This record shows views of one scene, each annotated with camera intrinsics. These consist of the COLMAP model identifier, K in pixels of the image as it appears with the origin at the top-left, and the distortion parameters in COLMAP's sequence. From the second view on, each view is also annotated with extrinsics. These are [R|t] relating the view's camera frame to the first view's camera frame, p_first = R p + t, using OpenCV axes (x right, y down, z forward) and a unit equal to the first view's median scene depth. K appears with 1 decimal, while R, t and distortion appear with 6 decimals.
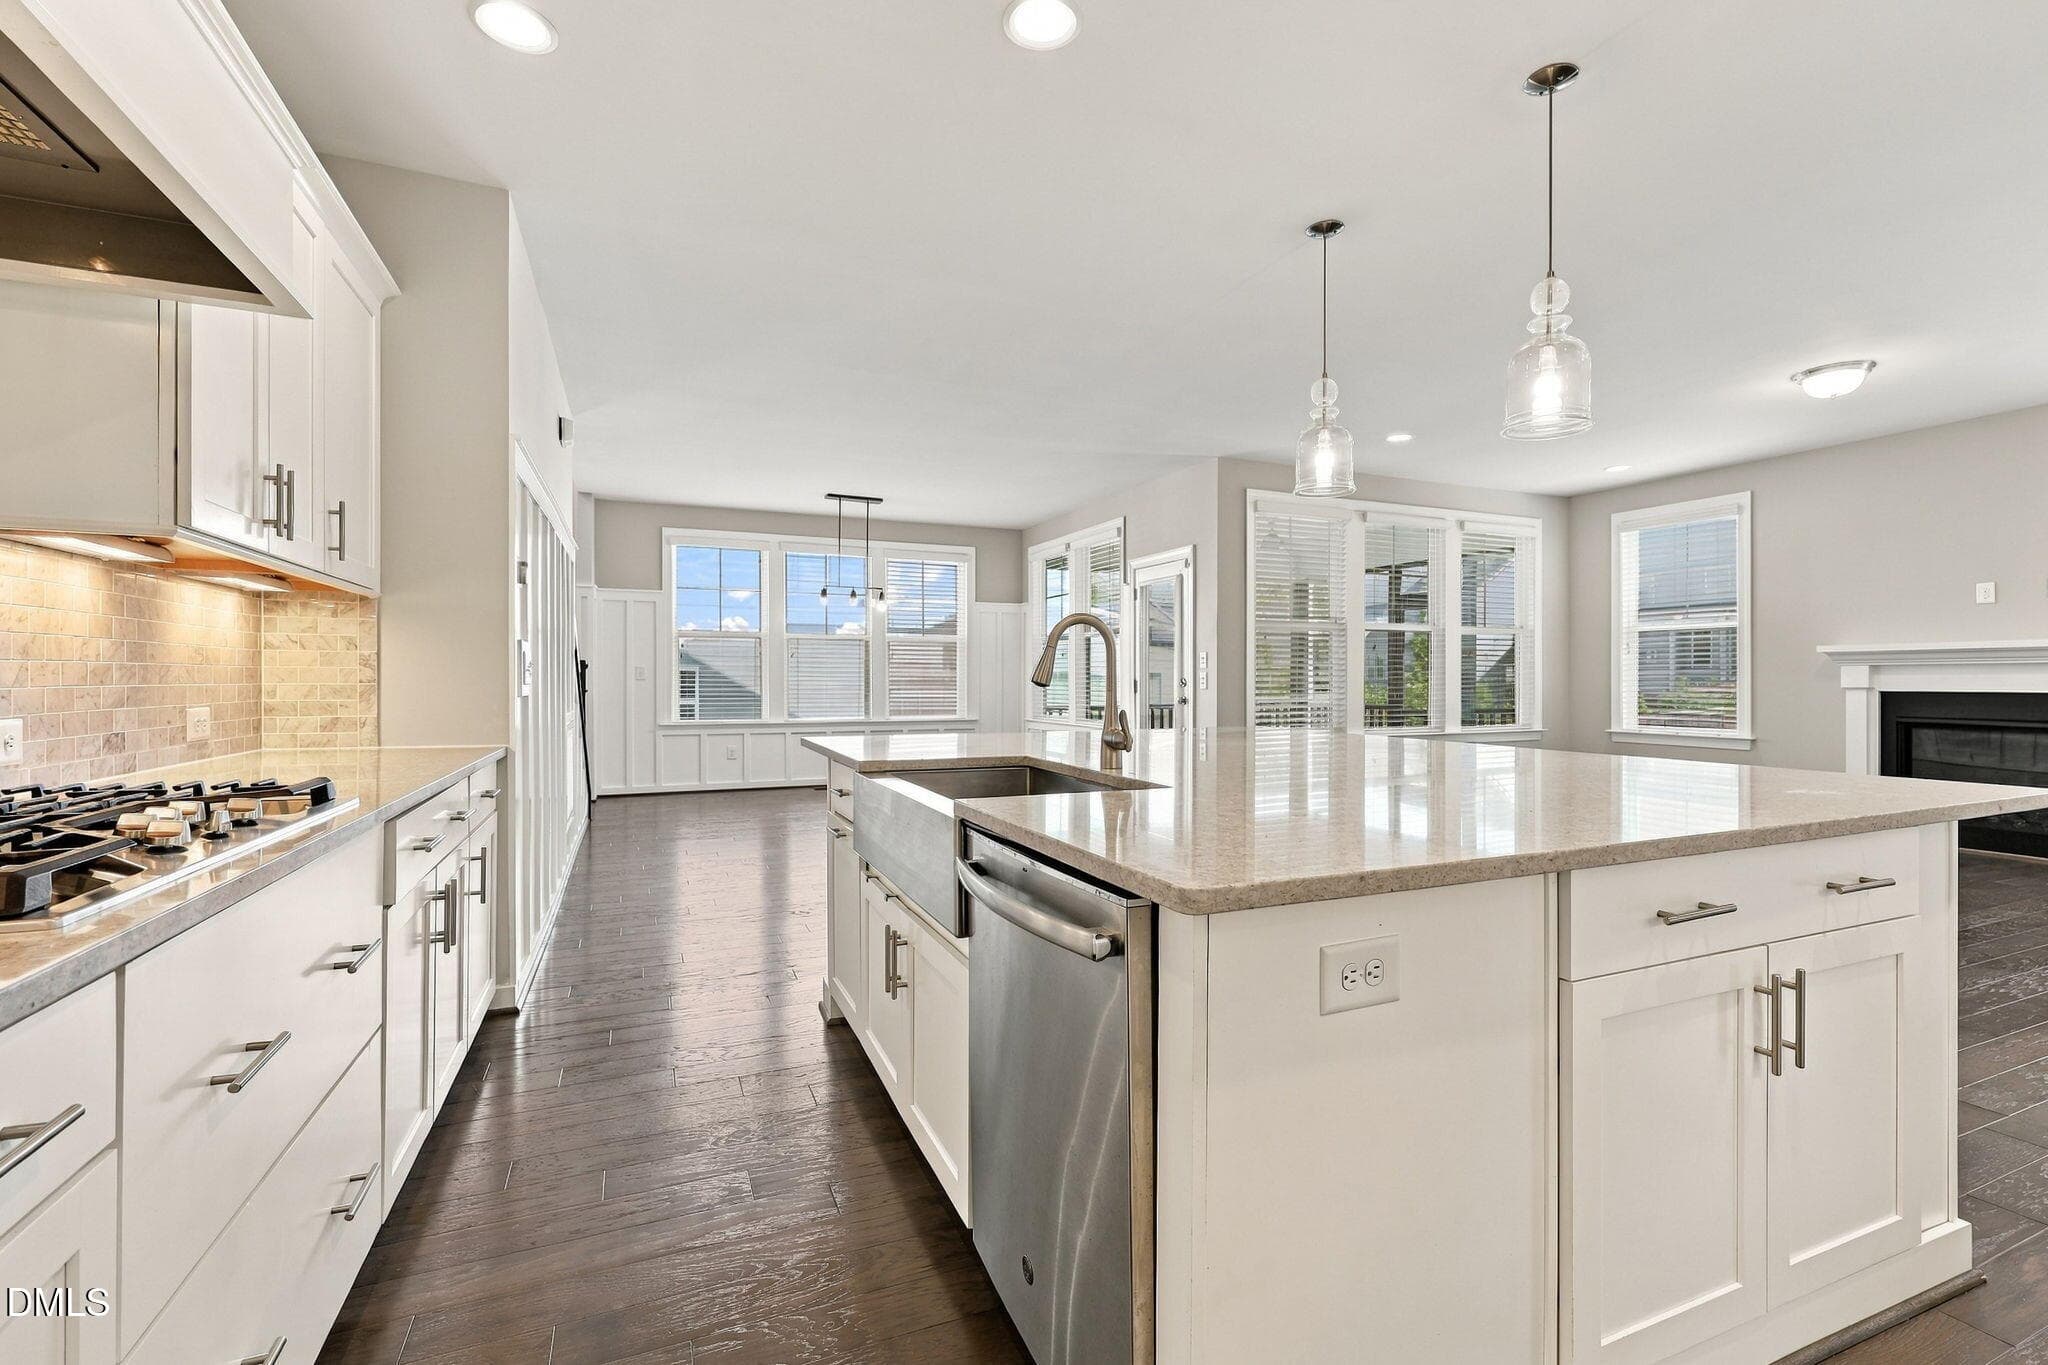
lens RADIAL K [[898.1, 0, 1023.2], [0, 898.1, 679.7], [0, 0, 1]] dist [-0.001958, -0.000451]
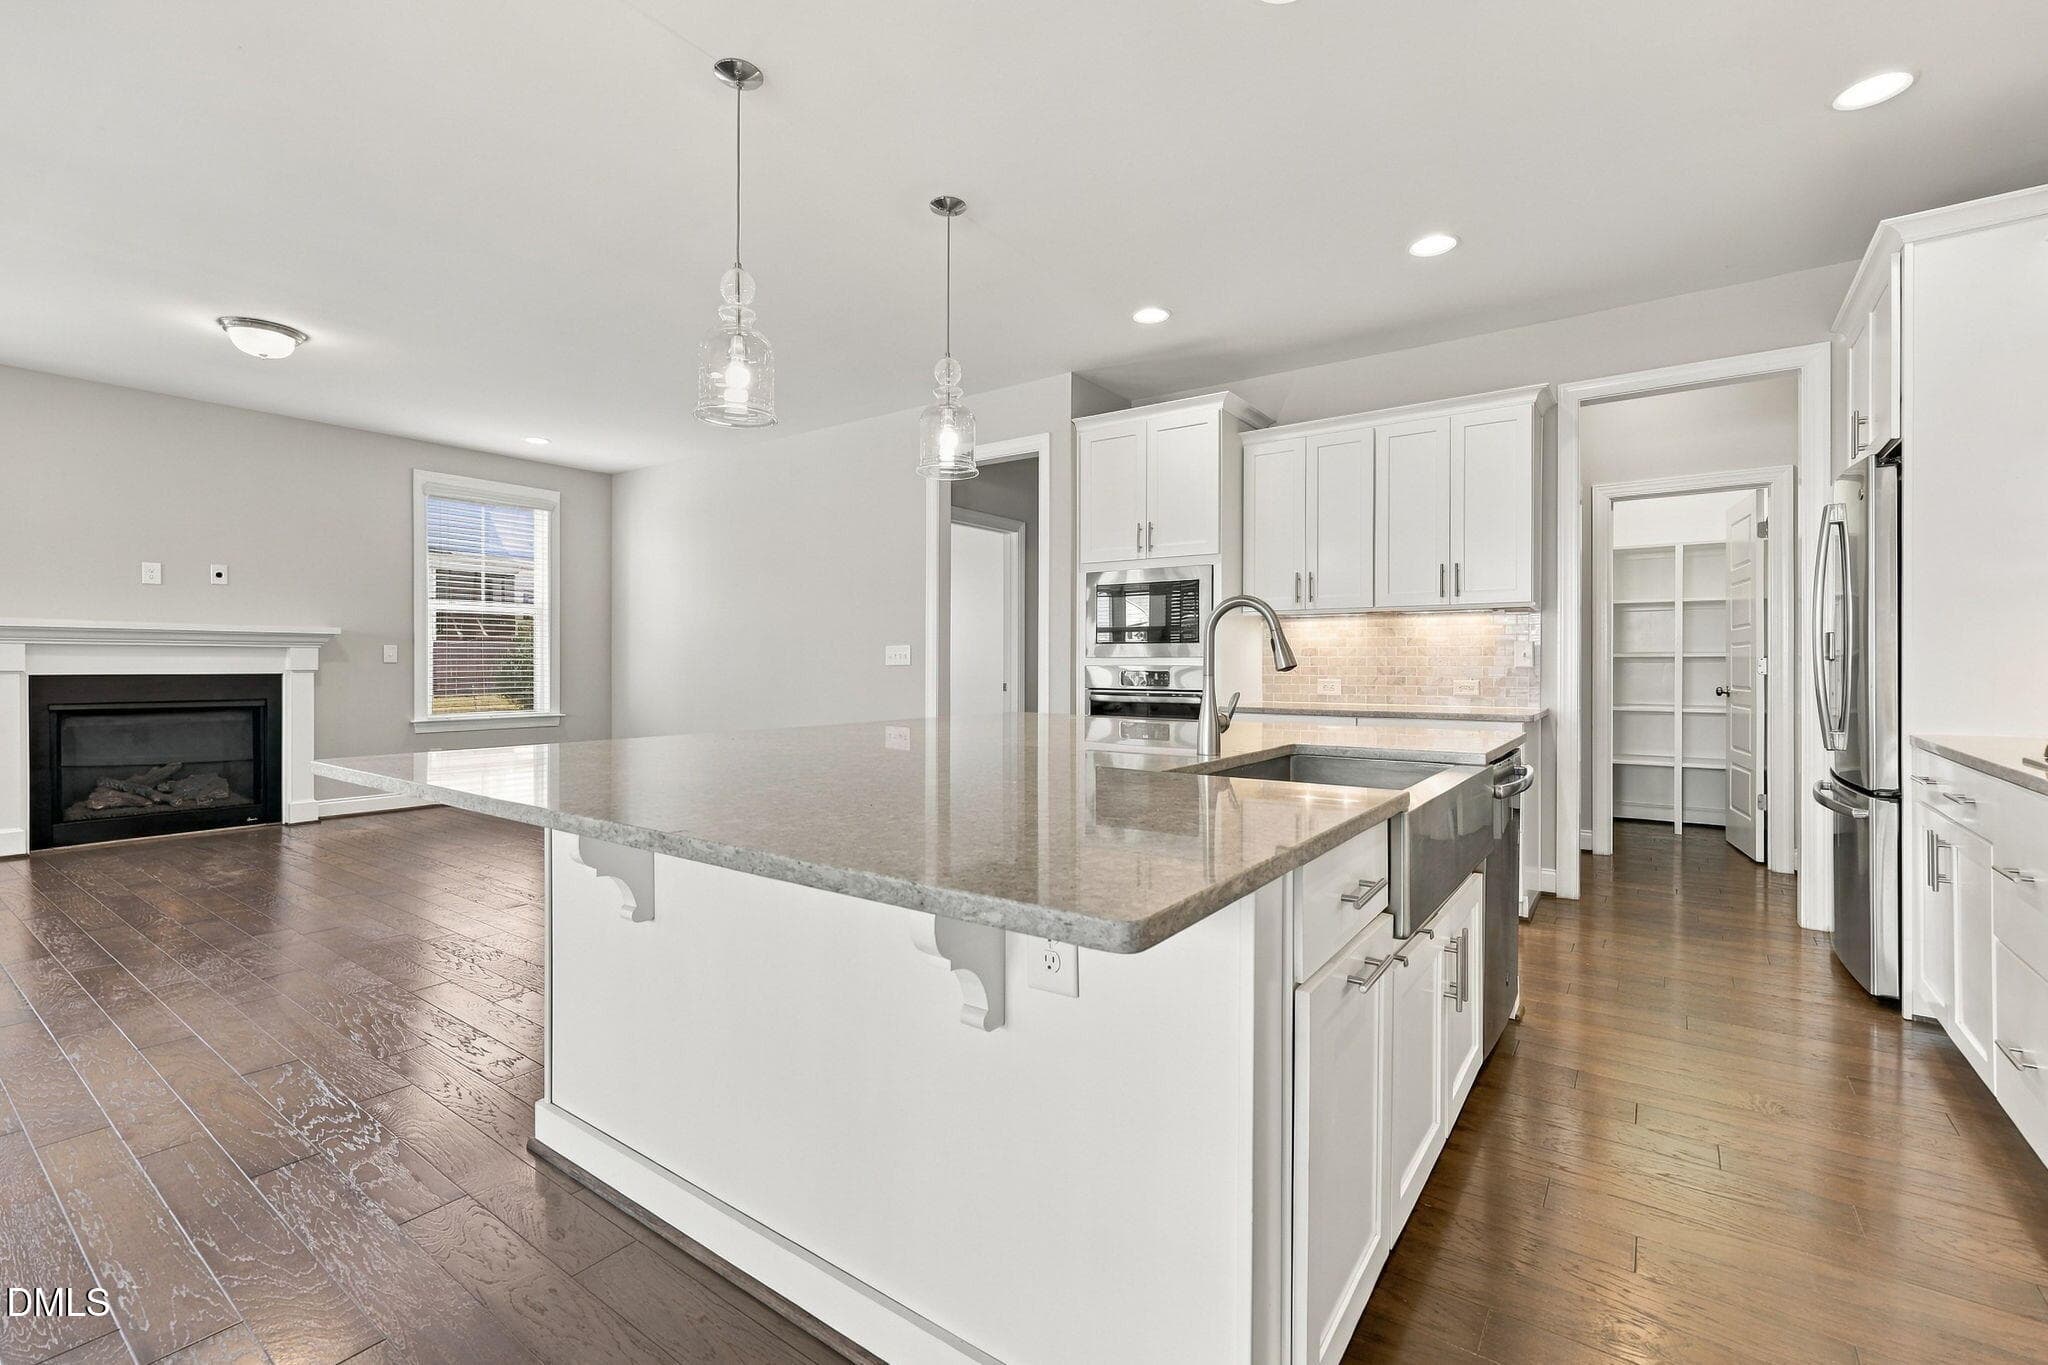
lens RADIAL K [[891.5, 0, 1024.3], [0, 891.5, 670.3], [0, 0, 1]] dist [-0.001683, 0.000569]
pose [[-0.511241, -0.007782, 0.859402, -0.210510], [-0.002102, 0.999967, 0.007805, -0.000098], [-0.859435, 0.002184, -0.511241, 0.555670]]
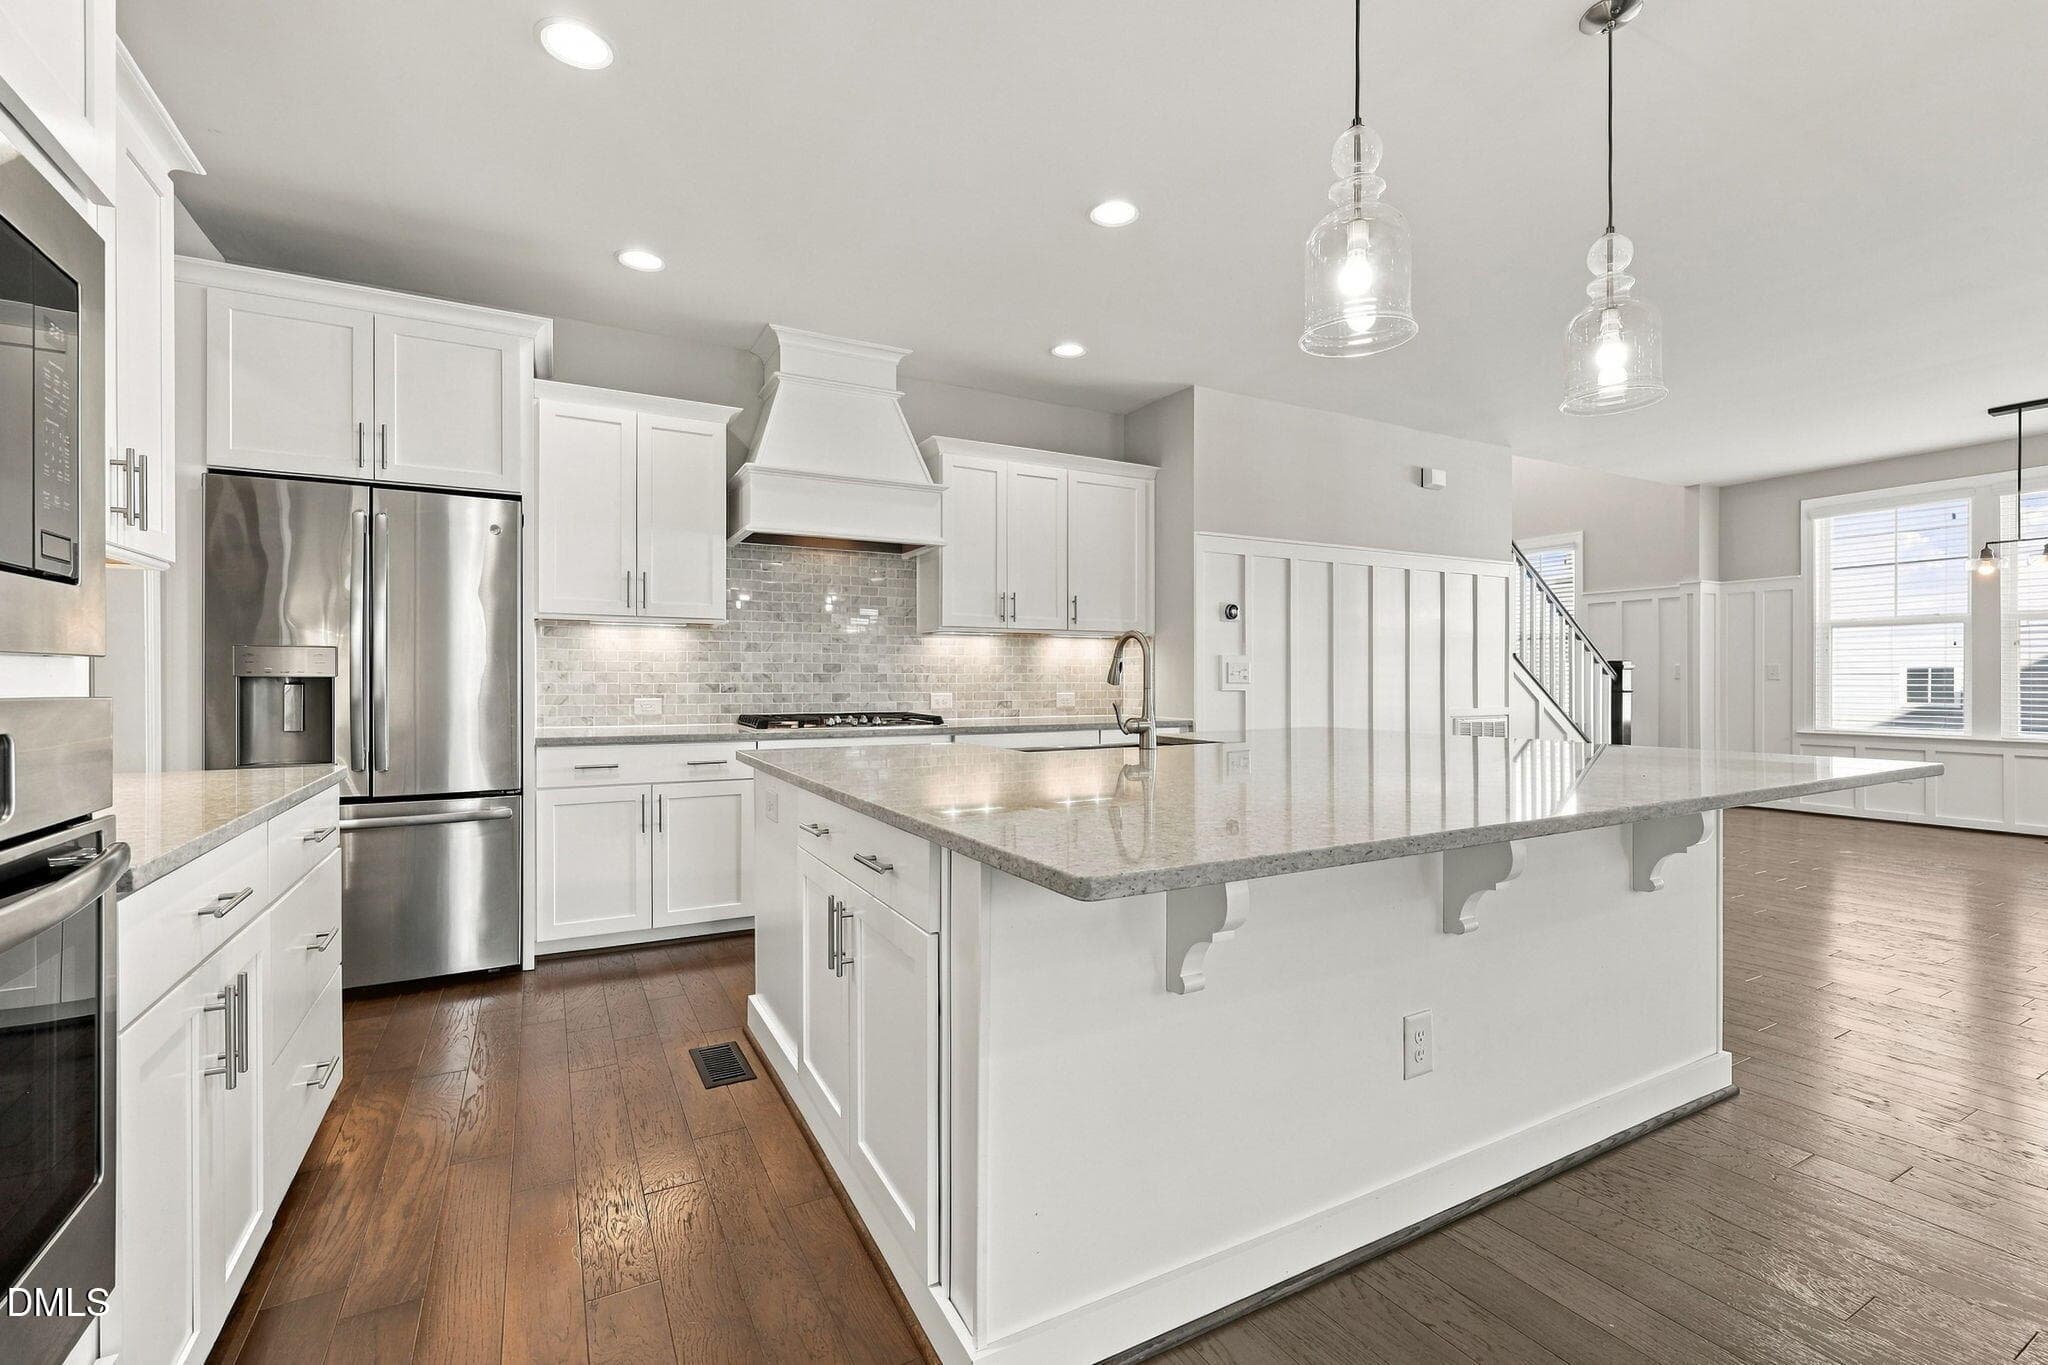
lens RADIAL K [[884.3, 0, 1037.7], [0, 884.3, 678.8], [0, 0, 1]] dist [0.000225, 0.000215]
pose [[0.107472, -0.001335, -0.994207, 0.449046], [0.001154, 0.999999, -0.001218, -0.000435], [0.994207, -0.001016, 0.107473, 0.234992]]
